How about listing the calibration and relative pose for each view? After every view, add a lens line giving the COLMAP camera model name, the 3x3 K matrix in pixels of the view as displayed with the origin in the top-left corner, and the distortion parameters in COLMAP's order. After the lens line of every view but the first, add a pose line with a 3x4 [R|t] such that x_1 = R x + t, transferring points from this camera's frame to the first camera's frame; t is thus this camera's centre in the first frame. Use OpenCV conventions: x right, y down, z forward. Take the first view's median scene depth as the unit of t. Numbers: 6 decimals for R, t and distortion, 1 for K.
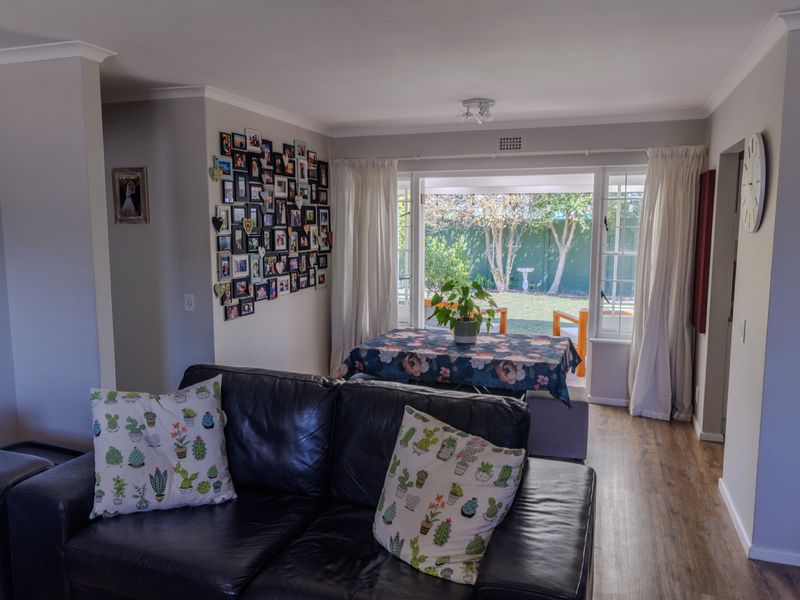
lens RADIAL K [[597.4, 0, 403.9], [0, 597.4, 296.4], [0, 0, 1]] dist [0.006174, -0.000909]
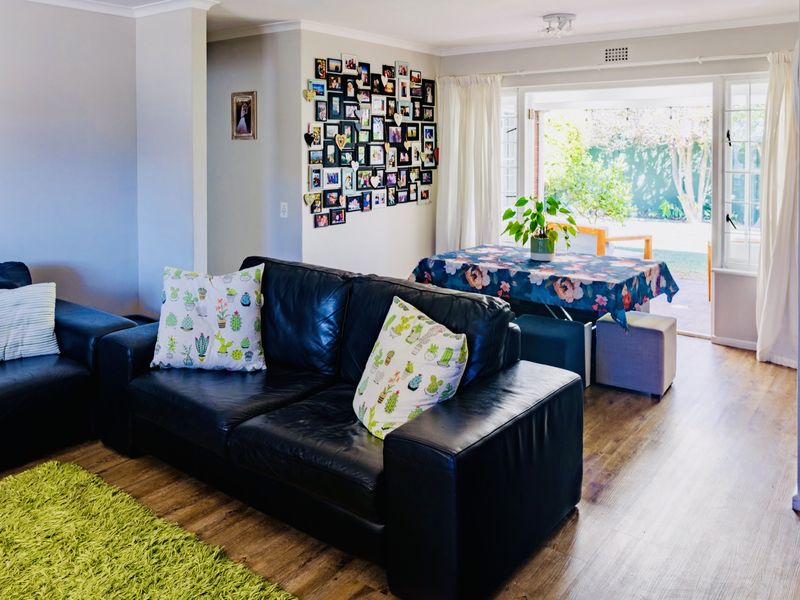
lens RADIAL K [[682.9, 0, 398.6], [0, 682.9, 163.5], [0, 0, 1]] dist [-0.000593, -0.001964]
pose [[0.946494, 0.006185, -0.322662, 0.244643], [-0.036546, 0.995439, -0.088122, 0.027459], [0.320645, 0.095199, 0.942403, -0.132792]]
